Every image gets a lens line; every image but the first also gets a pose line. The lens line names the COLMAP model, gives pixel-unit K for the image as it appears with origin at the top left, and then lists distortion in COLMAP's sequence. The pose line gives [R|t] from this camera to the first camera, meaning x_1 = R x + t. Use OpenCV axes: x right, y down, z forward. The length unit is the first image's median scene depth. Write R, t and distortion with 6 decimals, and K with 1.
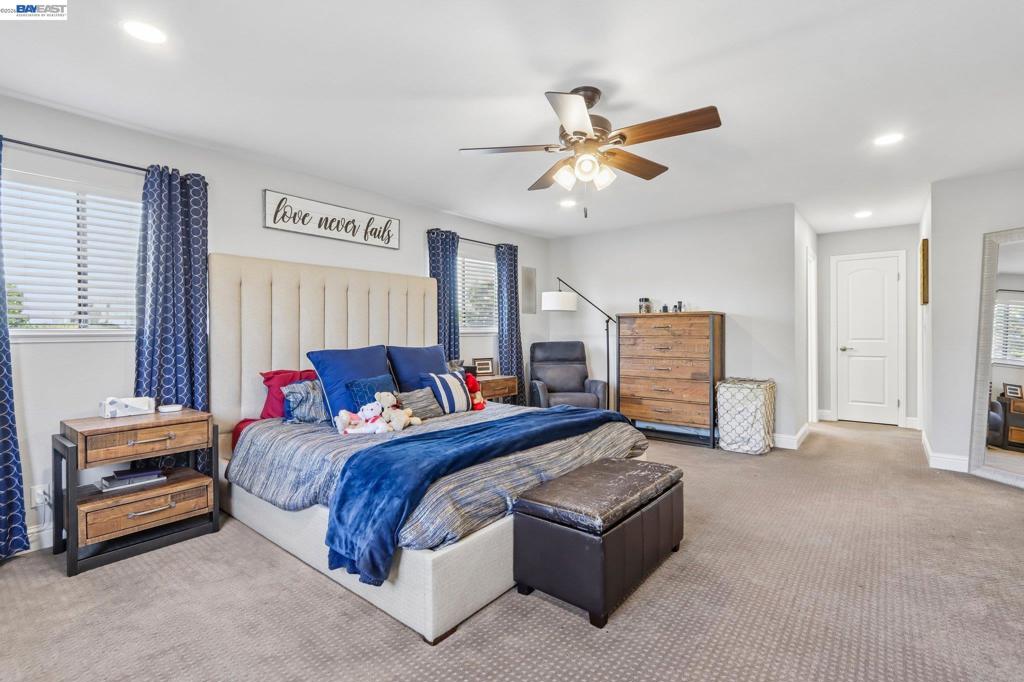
lens RADIAL K [[470.8, 0, 516.0], [0, 470.8, 334.3], [0, 0, 1]] dist [0.001346, 0.000190]
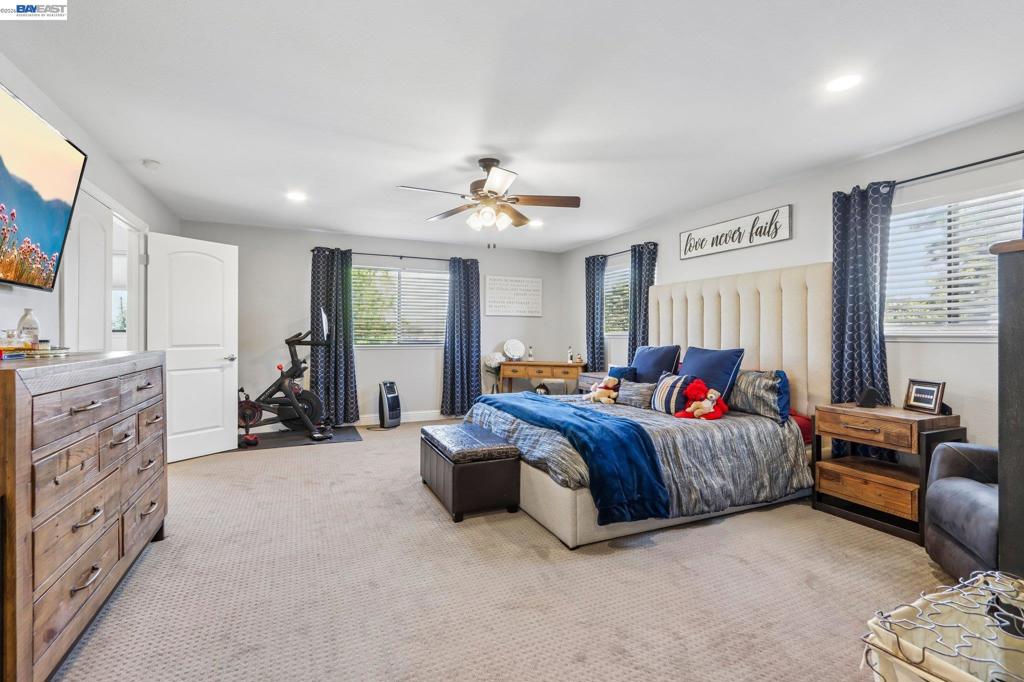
lens RADIAL K [[470.8, 0, 516.0], [0, 470.8, 334.3], [0, 0, 1]] dist [0.001346, 0.000190]
pose [[-0.445165, 0.001138, -0.895448, 0.875822], [-0.005330, 0.999978, 0.003921, -0.006695], [0.895432, 0.006518, -0.445150, 1.094272]]
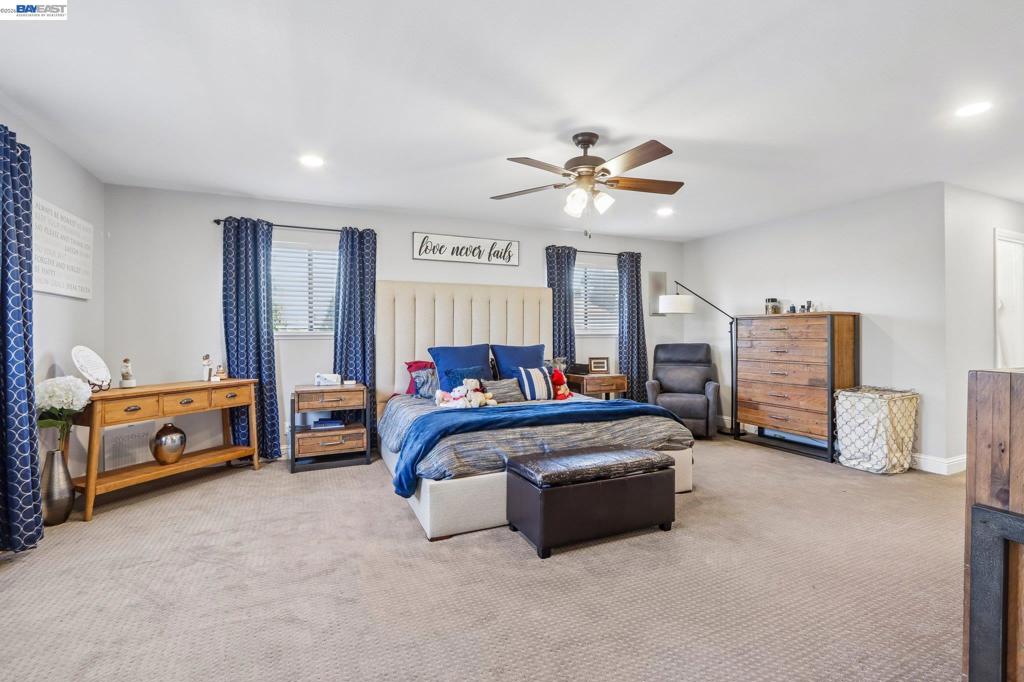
lens RADIAL K [[471.0, 0, 516.5], [0, 471.0, 334.5], [0, 0, 1]] dist [-0.017527, 0.000741]
pose [[0.890837, 0.002915, -0.454314, 0.350232], [-0.004393, 0.999988, -0.002199, -0.000090], [0.454302, 0.003955, 0.890839, -0.100143]]
